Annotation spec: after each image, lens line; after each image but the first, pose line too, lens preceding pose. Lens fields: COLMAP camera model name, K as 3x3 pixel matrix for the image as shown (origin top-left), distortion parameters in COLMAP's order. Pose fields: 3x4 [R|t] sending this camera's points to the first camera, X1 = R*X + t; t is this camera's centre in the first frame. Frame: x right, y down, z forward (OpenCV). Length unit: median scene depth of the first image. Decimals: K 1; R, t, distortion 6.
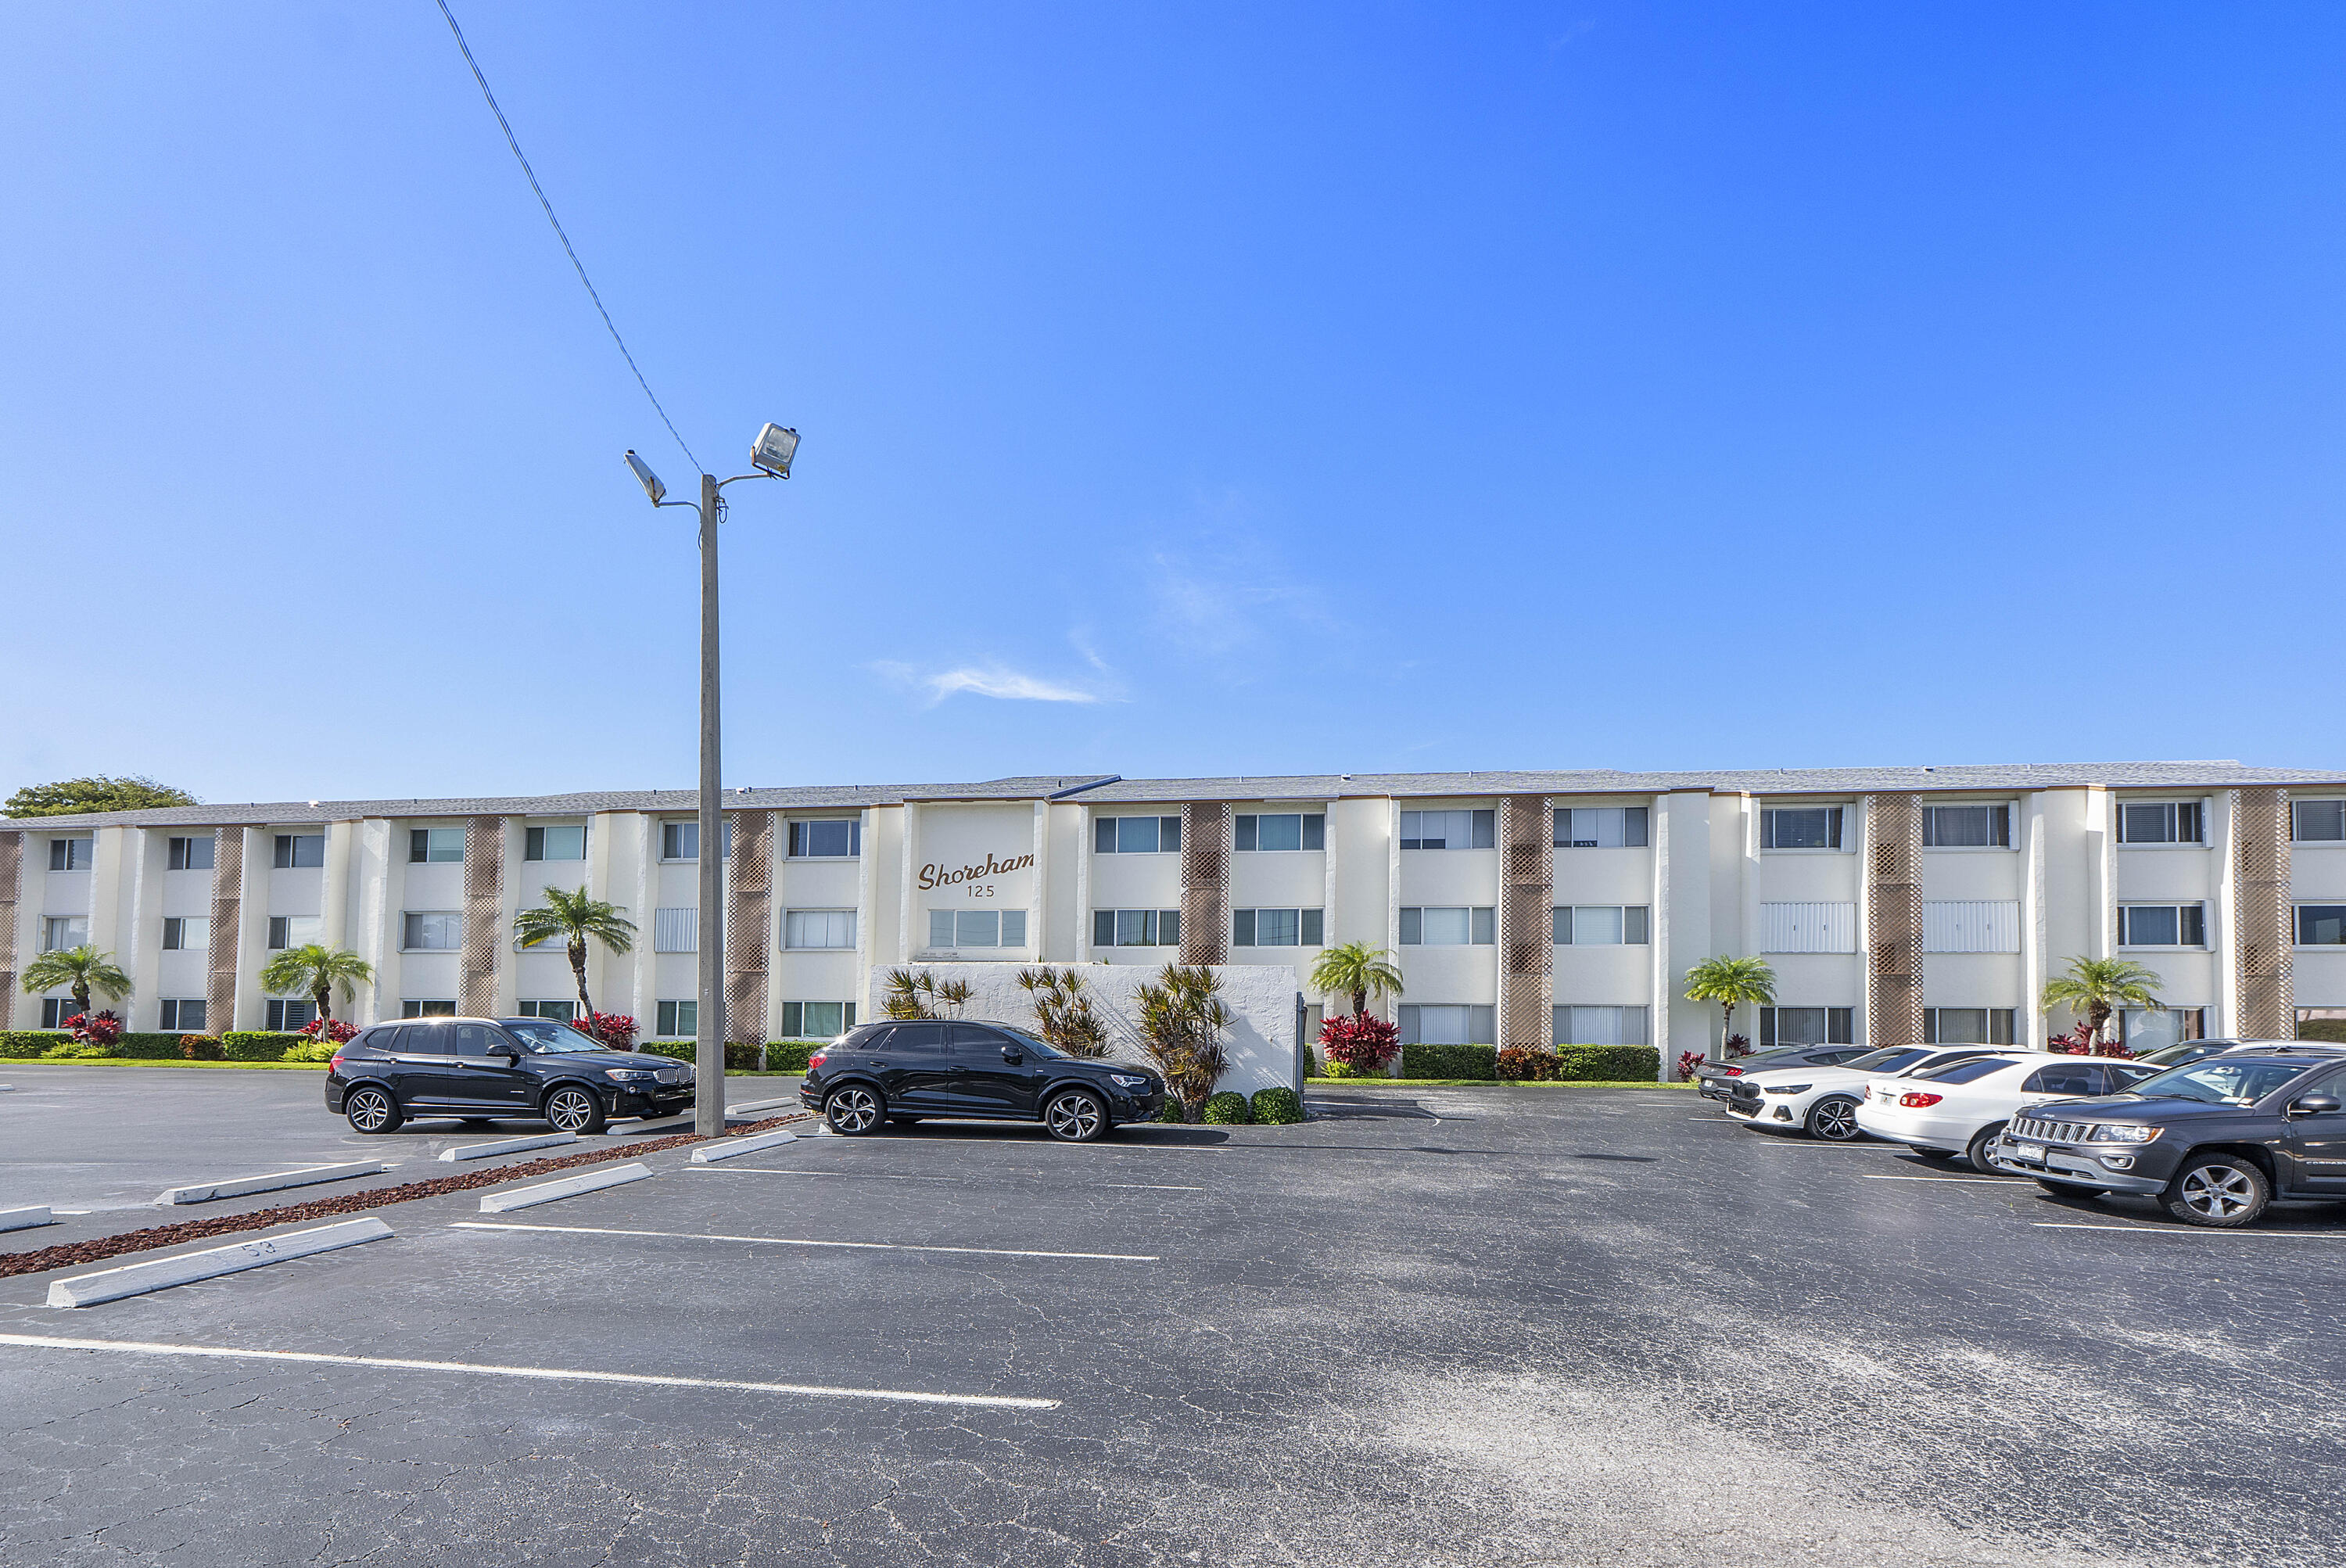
lens RADIAL K [[993.5, 0, 1173.0], [0, 993.5, 784.0], [0, 0, 1]] dist [0.000564, 0.000031]
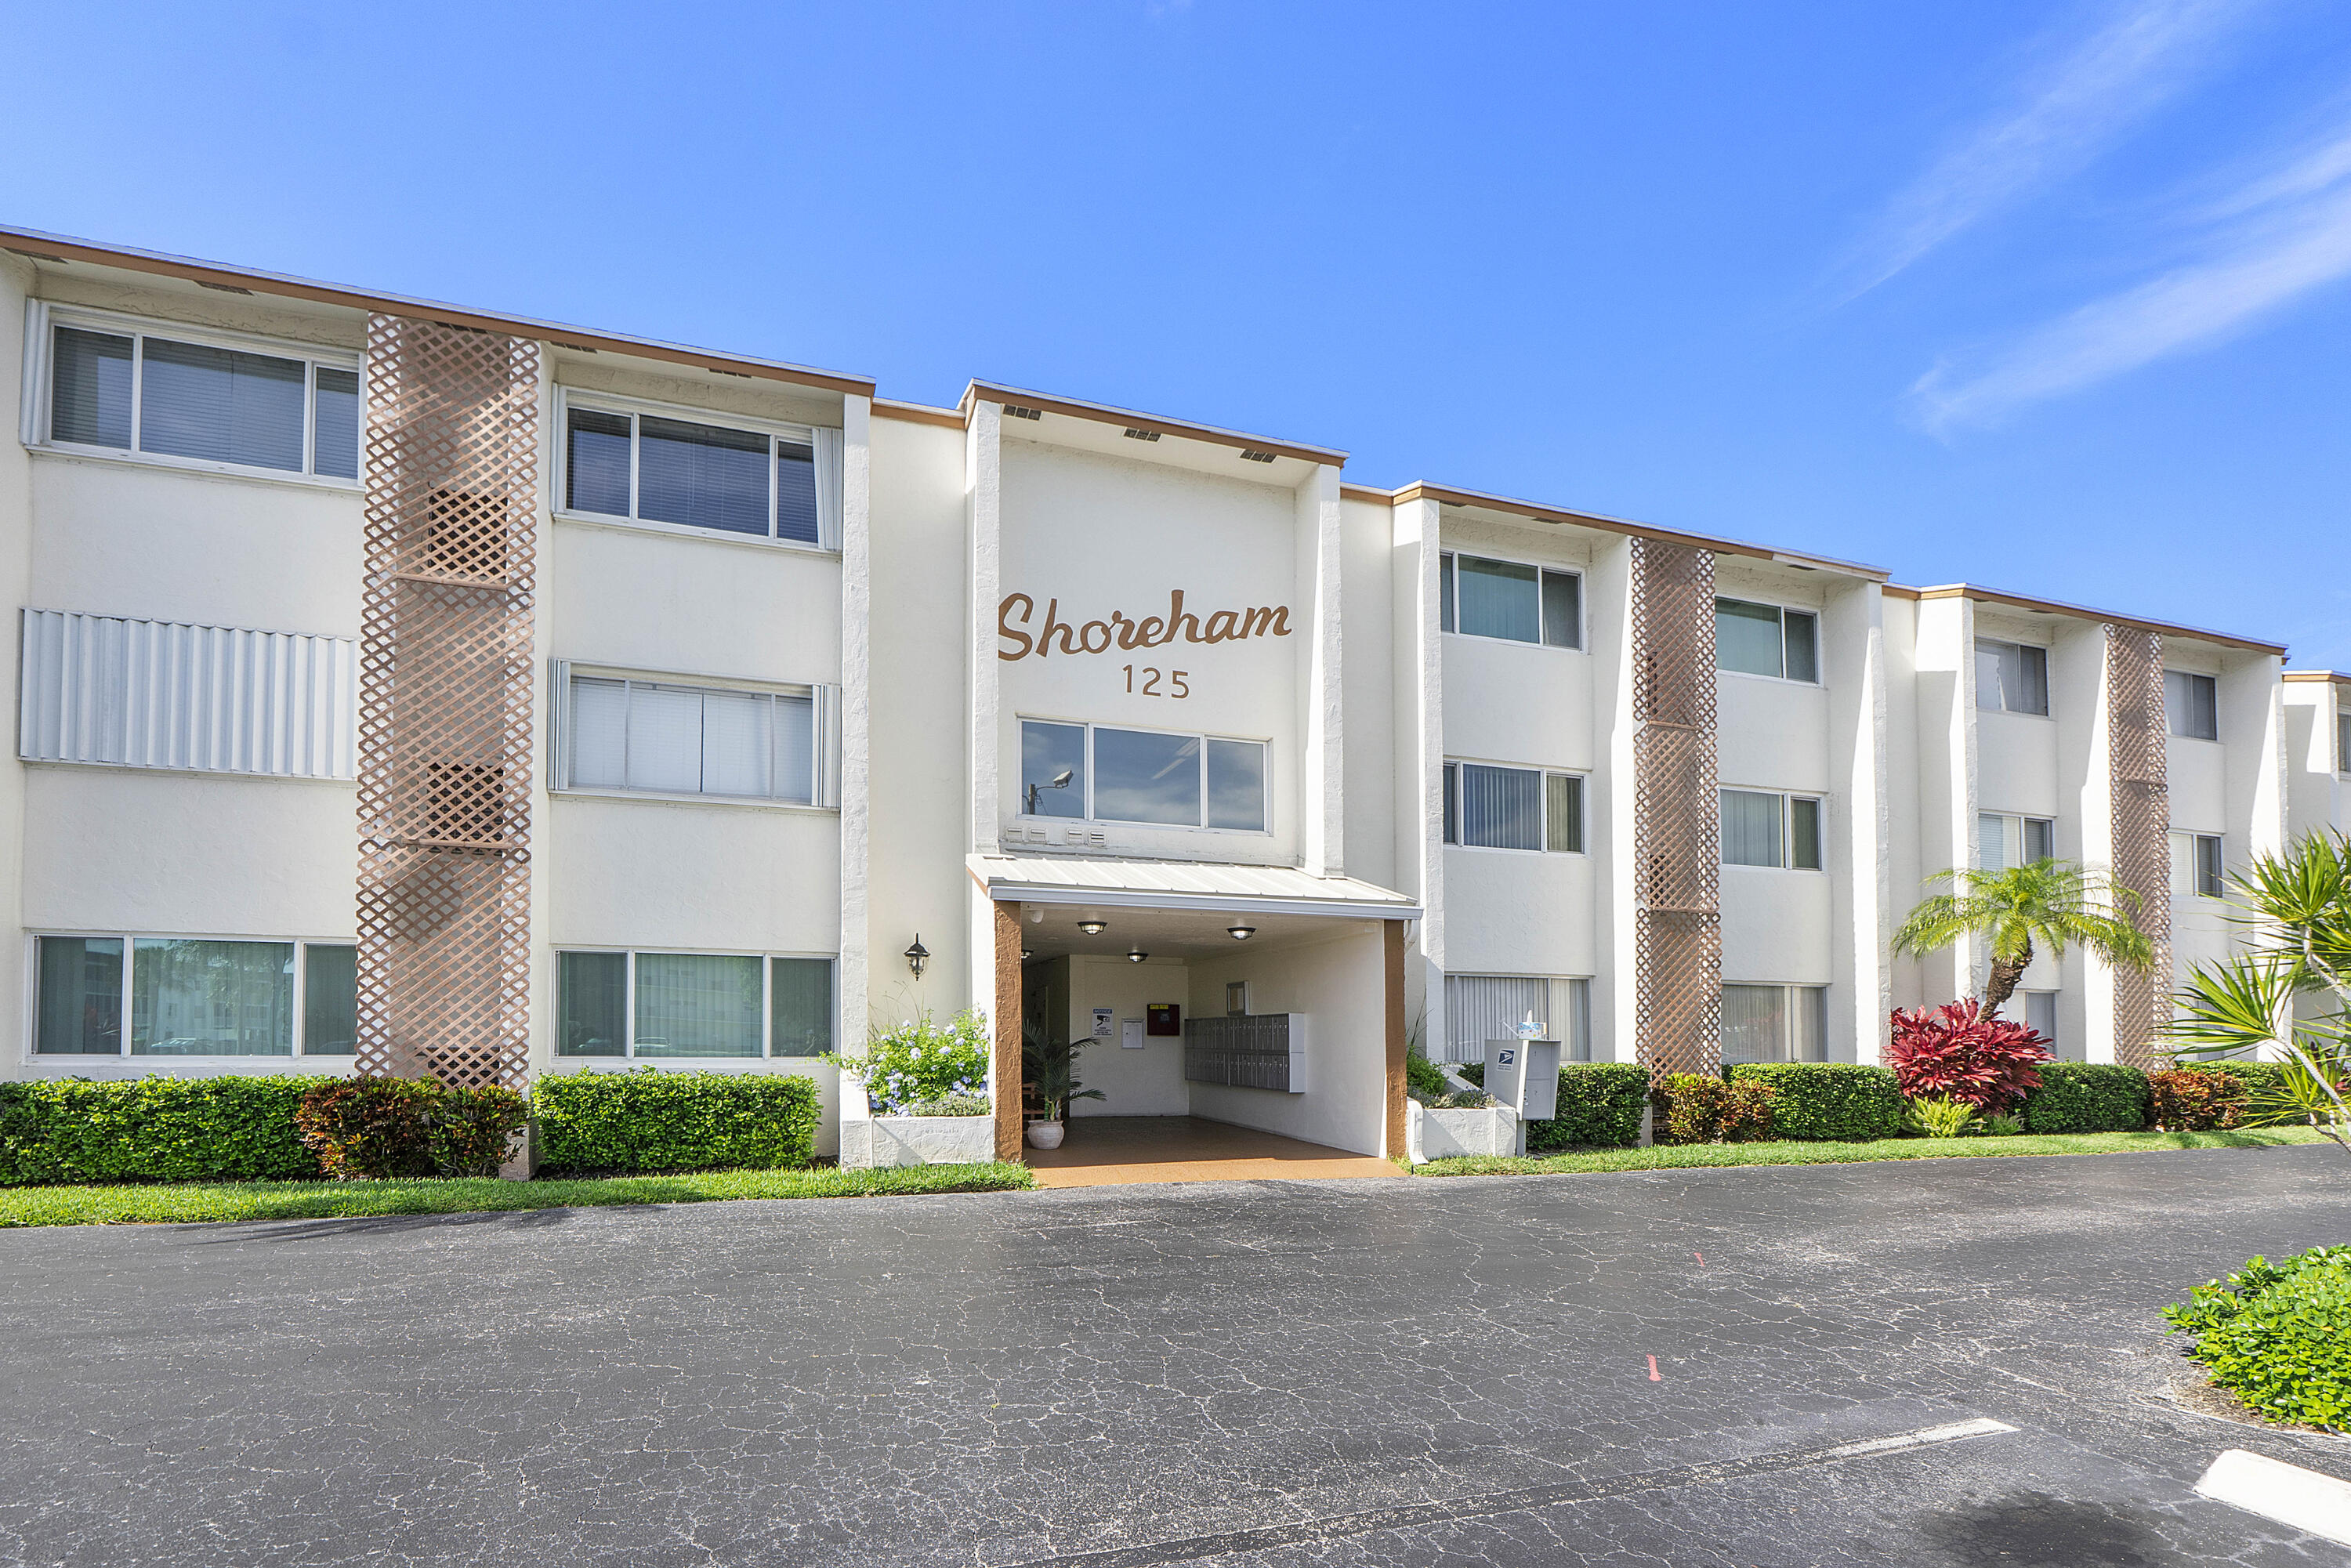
lens RADIAL K [[1030.0, 0, 1172.6], [0, 1030.0, 861.4], [0, 0, 1]] dist [-0.000633, -0.000263]
pose [[0.923571, 0.060612, 0.378606, -0.333882], [-0.108992, 0.988194, 0.107673, 0.132605], [-0.367610, -0.140708, 0.919274, 0.619305]]
